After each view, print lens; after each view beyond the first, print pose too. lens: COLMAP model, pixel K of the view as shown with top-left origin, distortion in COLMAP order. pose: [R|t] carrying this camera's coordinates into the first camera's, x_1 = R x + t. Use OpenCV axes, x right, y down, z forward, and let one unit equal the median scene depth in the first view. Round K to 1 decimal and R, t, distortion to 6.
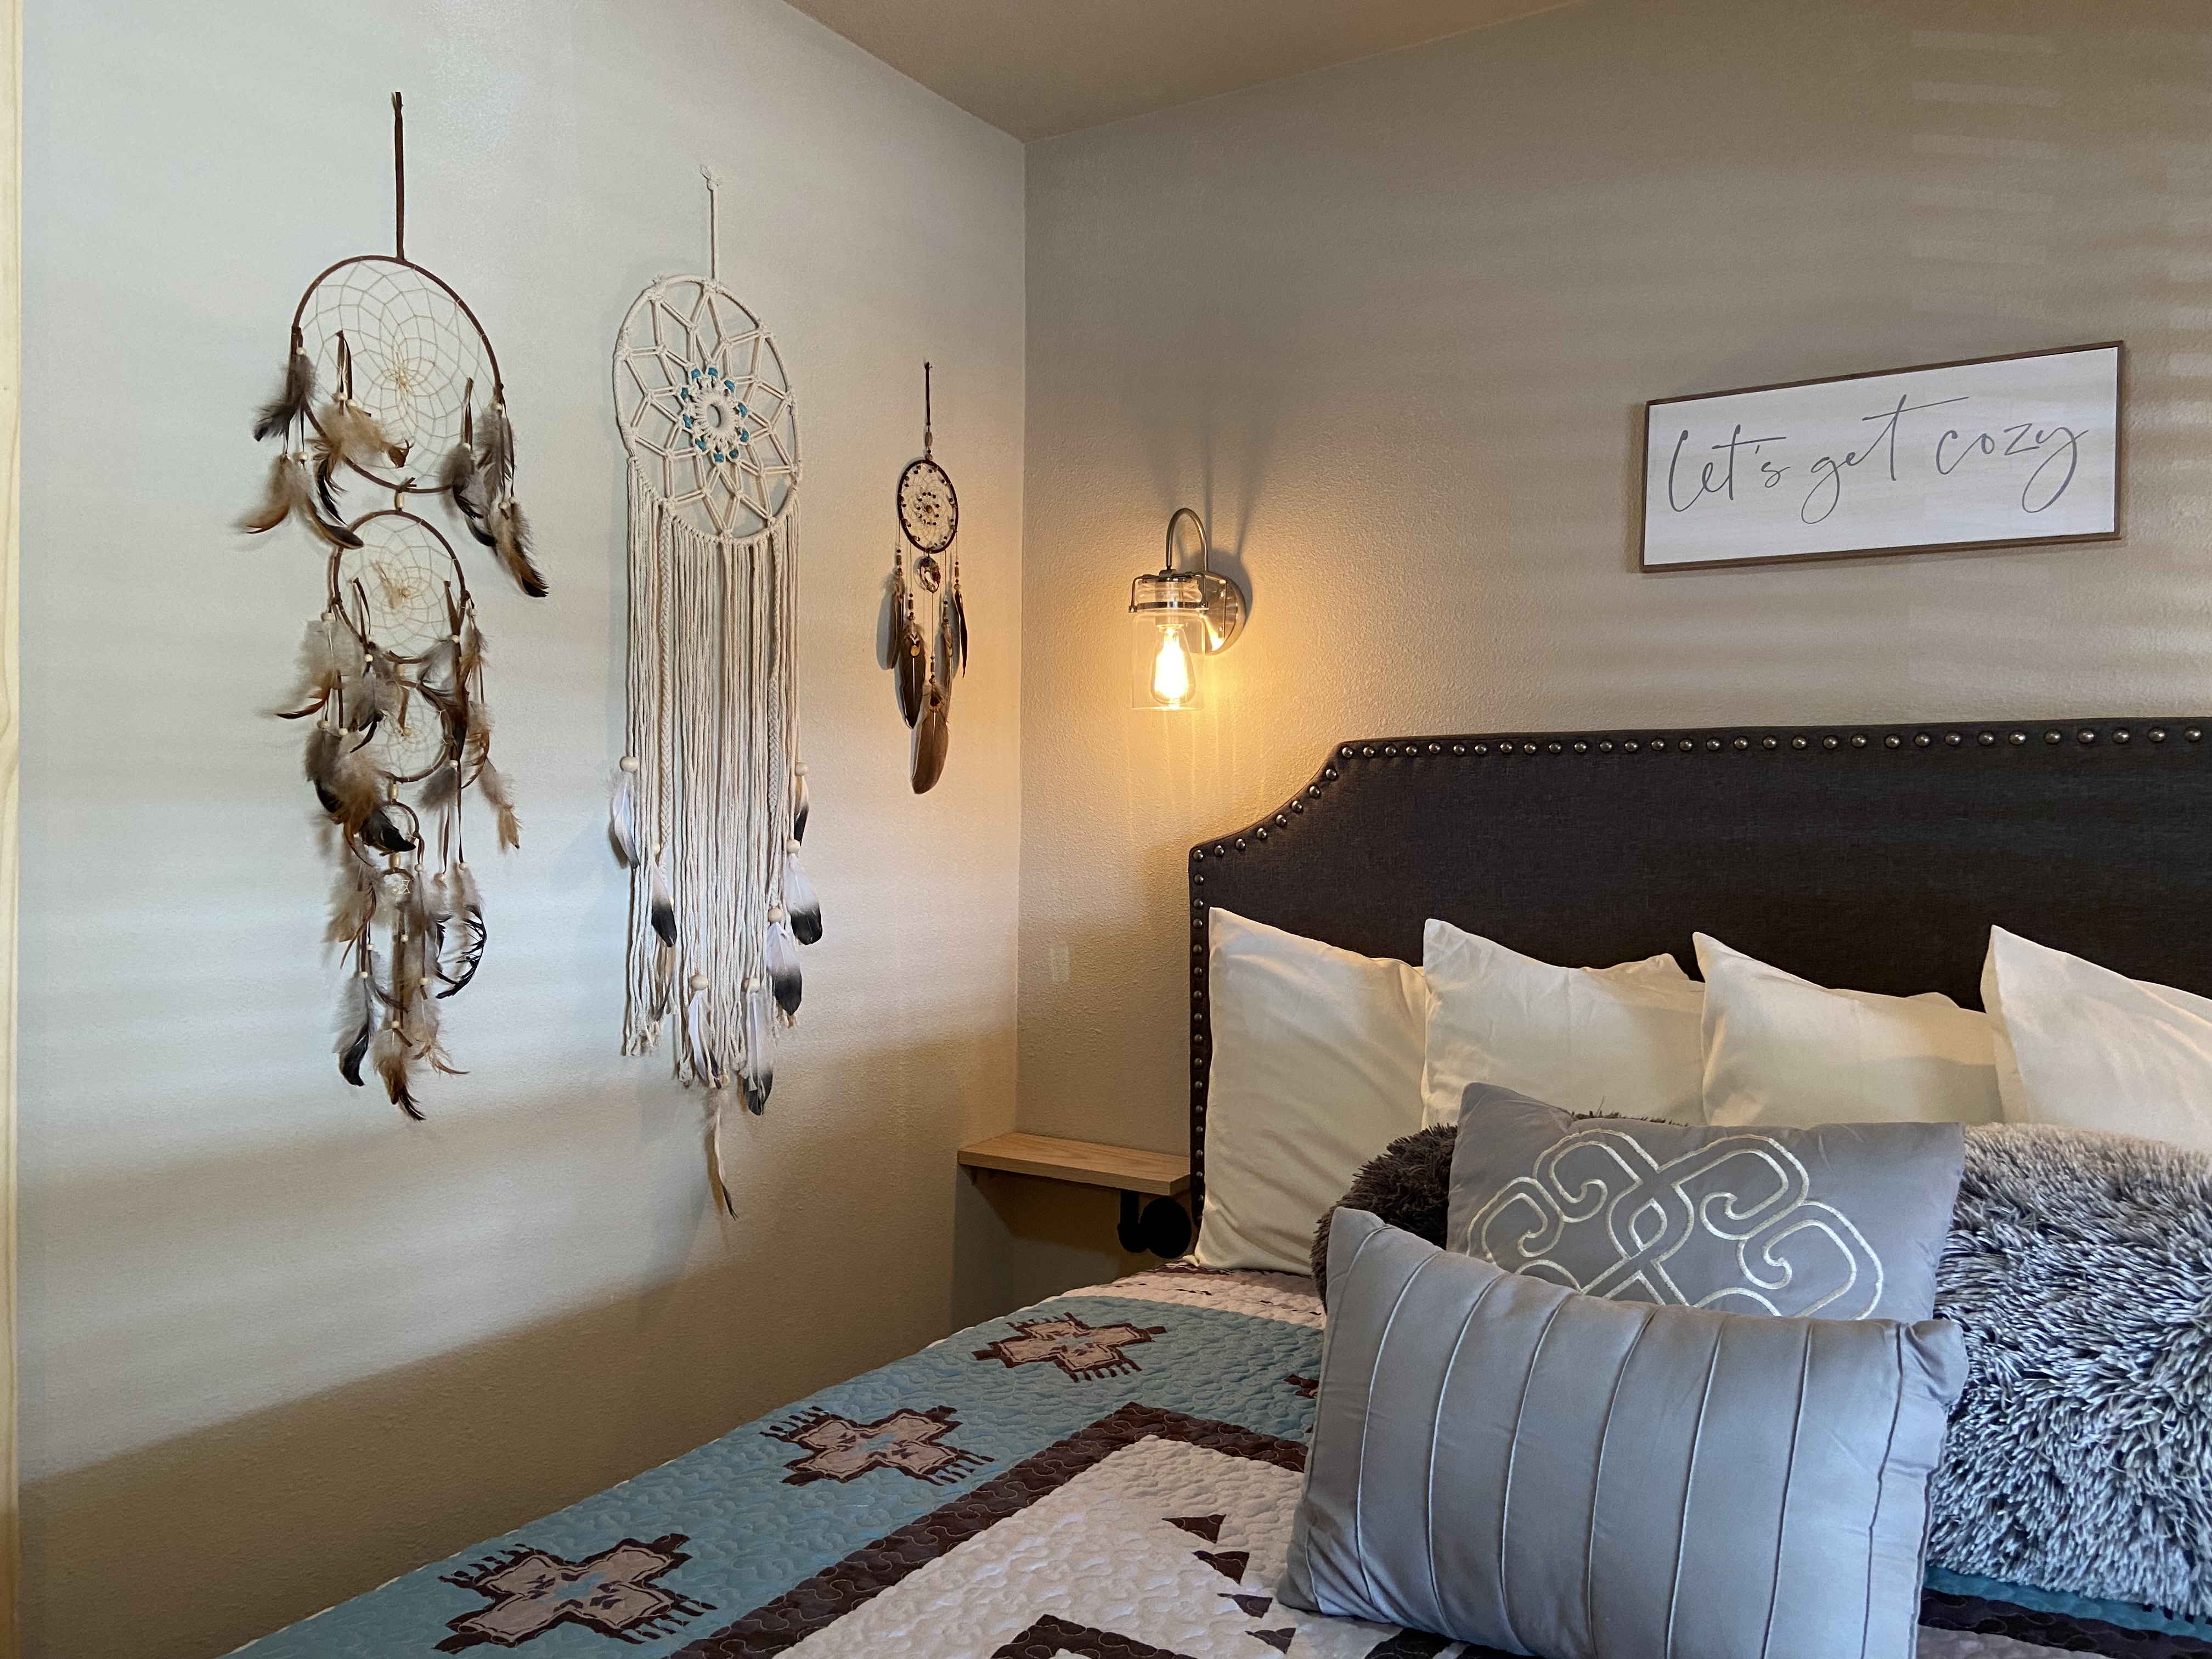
lens RADIAL K [[1696.1, 0, 1106.0], [0, 1696.1, 829.5], [0, 0, 1]] dist [0.001403, -0.003945]
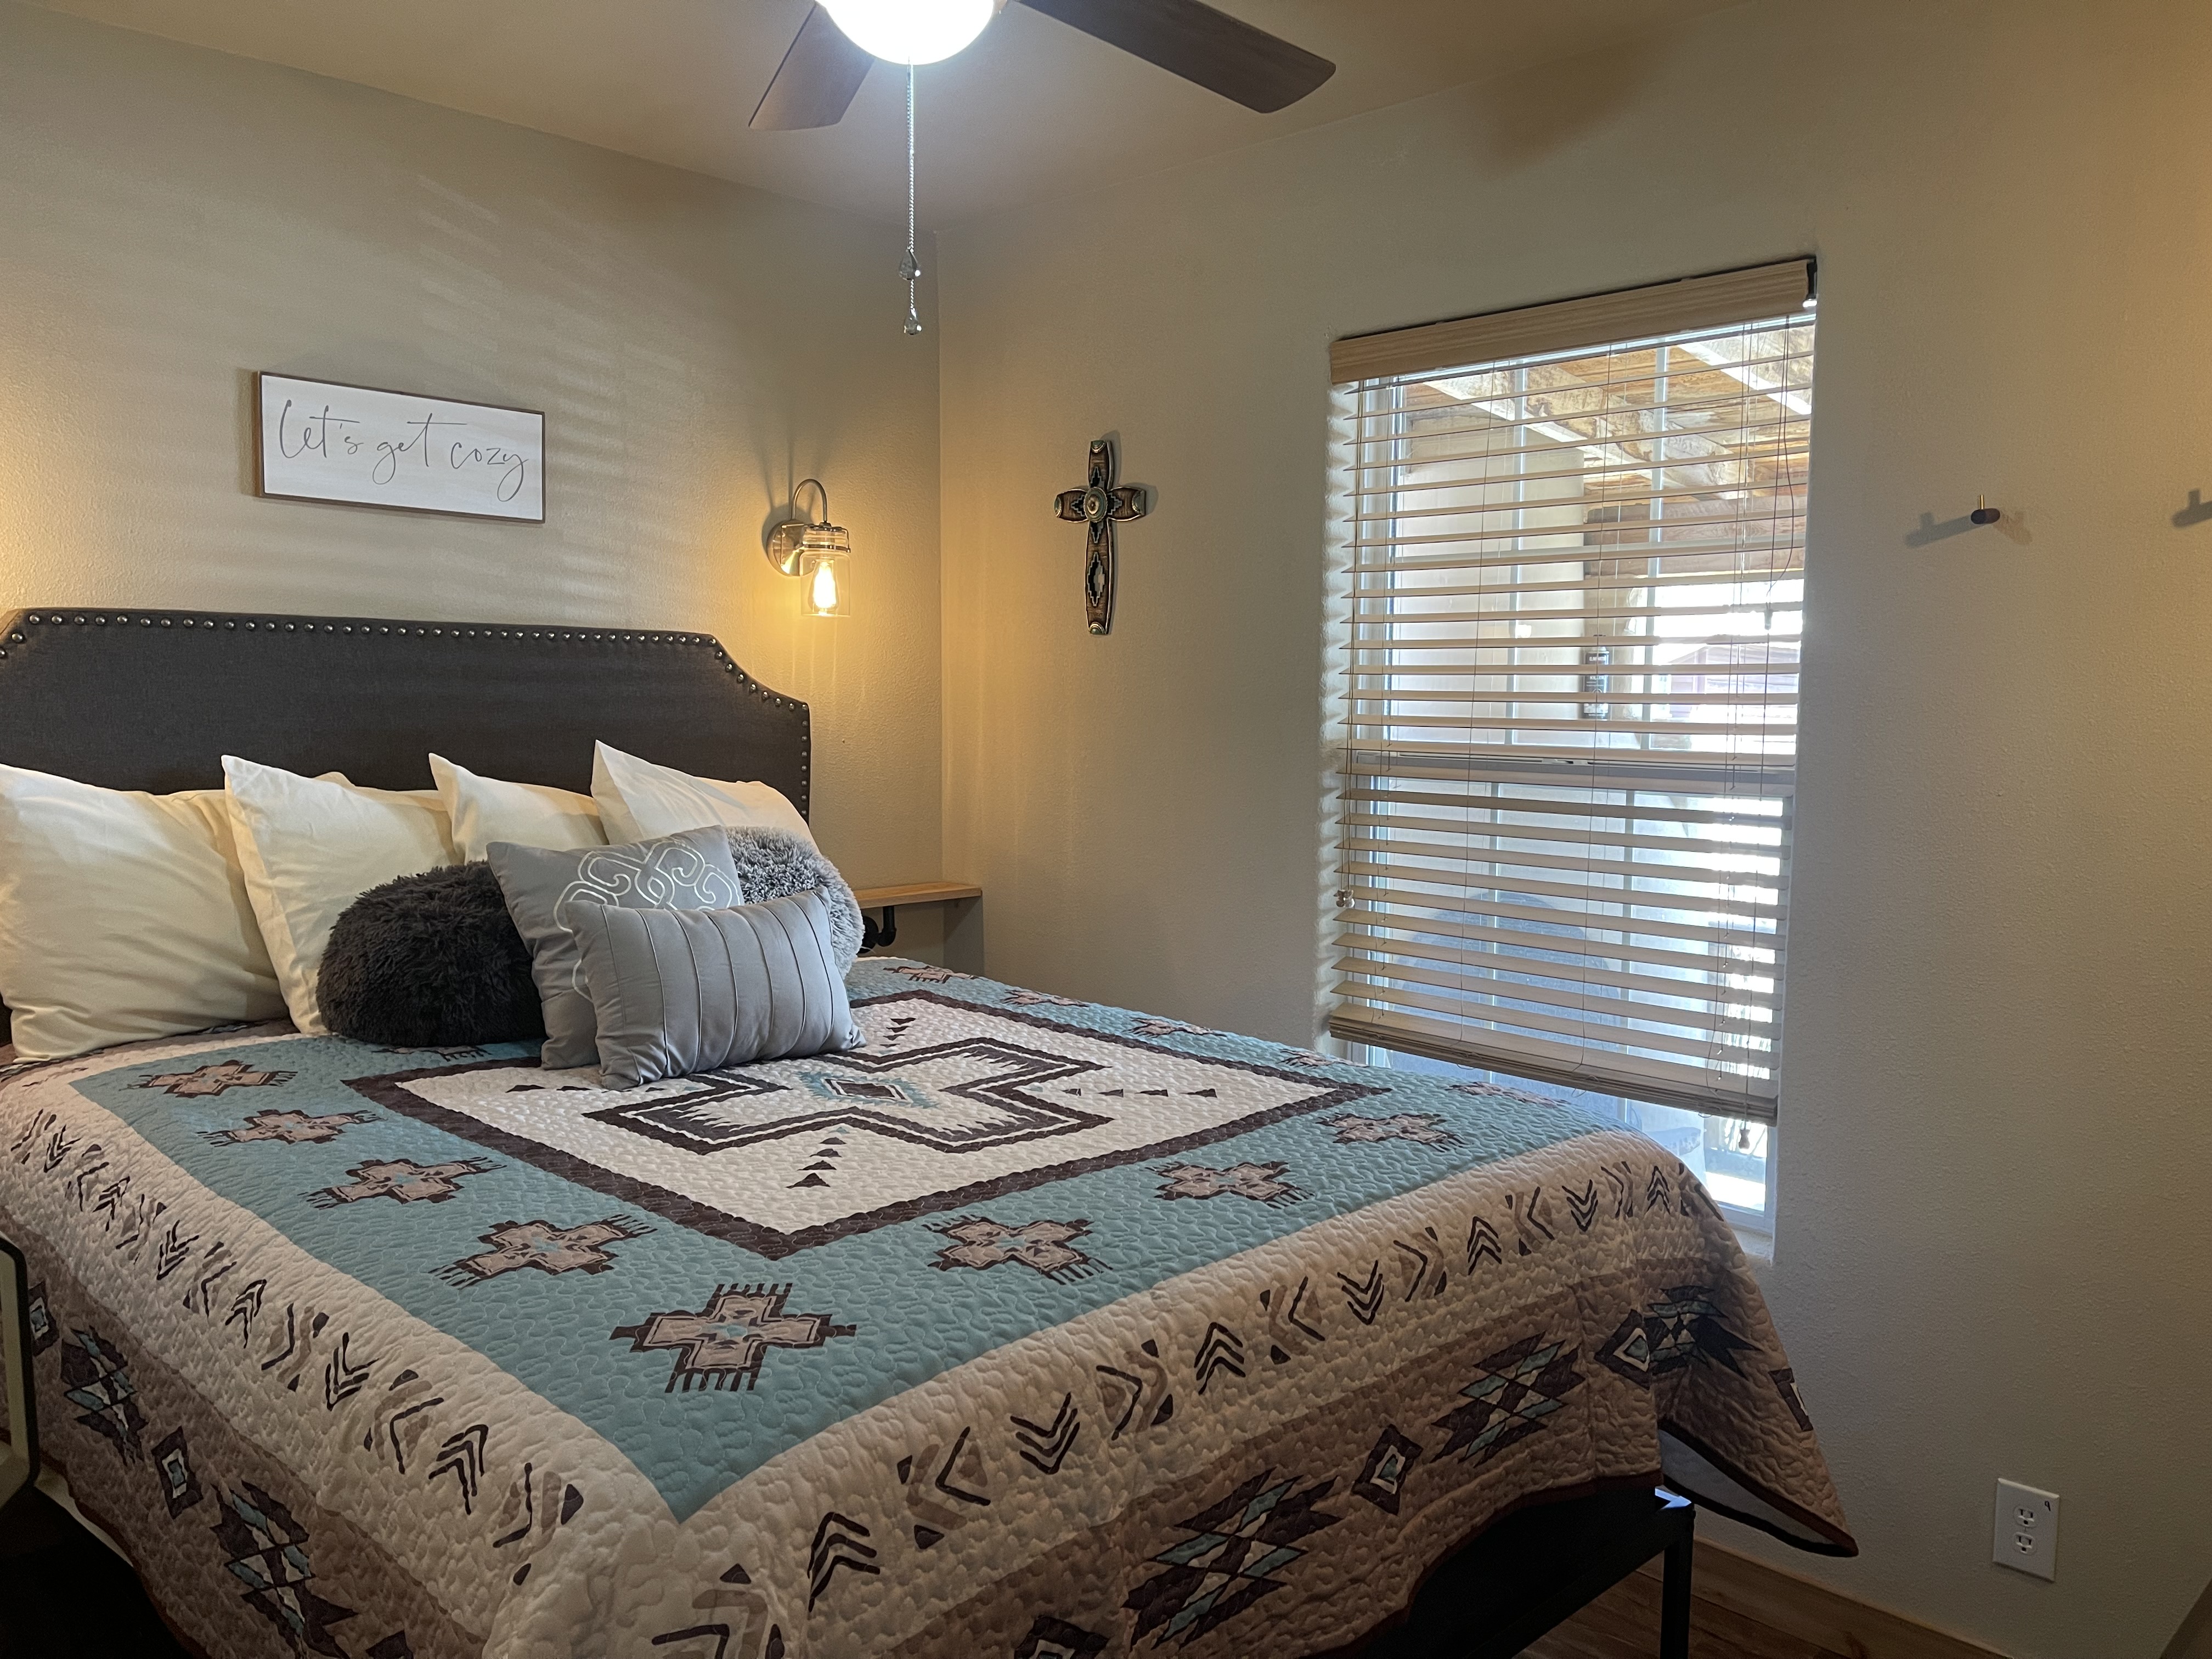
lens RADIAL K [[1653.5, 0, 1106.0], [0, 1653.5, 829.5], [0, 0, 1]] dist [-0.000666, -0.002577]
pose [[0.169748, -0.092555, 0.981131, -0.960318], [-0.015299, 0.995212, 0.096530, -0.025055], [-0.985369, -0.031396, 0.167520, 0.098390]]
